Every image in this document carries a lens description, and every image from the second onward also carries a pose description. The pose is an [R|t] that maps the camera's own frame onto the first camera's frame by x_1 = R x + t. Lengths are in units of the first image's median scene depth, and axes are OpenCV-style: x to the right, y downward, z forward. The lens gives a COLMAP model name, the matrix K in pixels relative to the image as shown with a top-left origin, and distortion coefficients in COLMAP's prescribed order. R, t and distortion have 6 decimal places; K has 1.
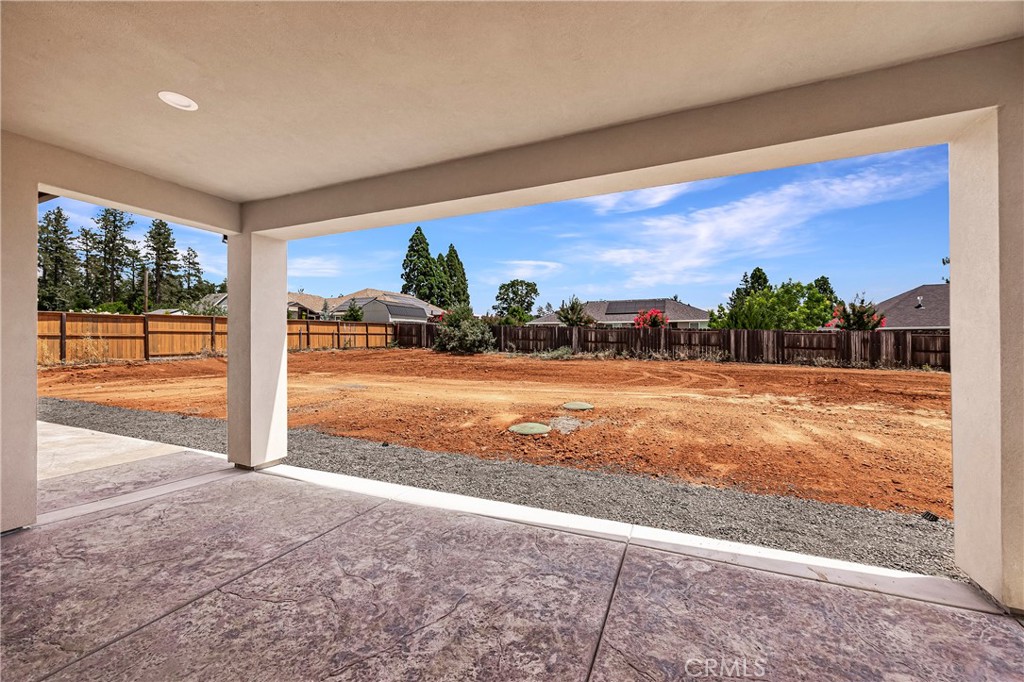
lens RADIAL K [[392.9, 0, 512.0], [0, 392.9, 341.0], [0, 0, 1]] dist [0.000208, 0.000076]
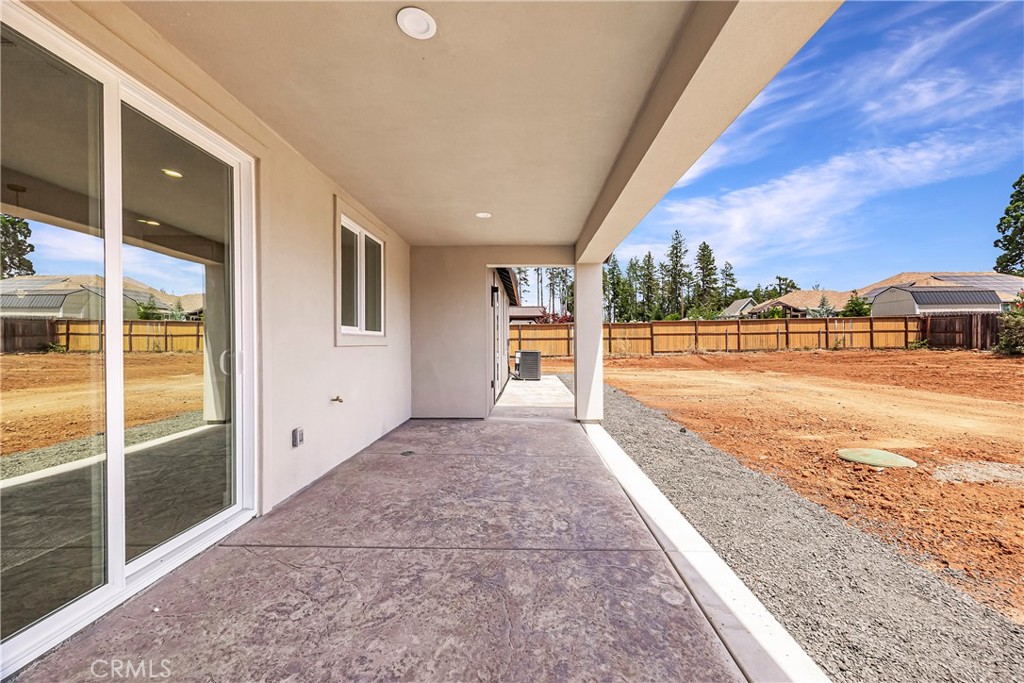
lens RADIAL K [[390.1, 0, 527.2], [0, 390.1, 349.7], [0, 0, 1]] dist [0.000364, 0.000245]
pose [[0.392514, 0.013854, -0.919642, 0.100409], [0.003726, 0.999854, 0.016653, 0.004056], [0.919738, -0.009963, 0.392405, 0.037264]]
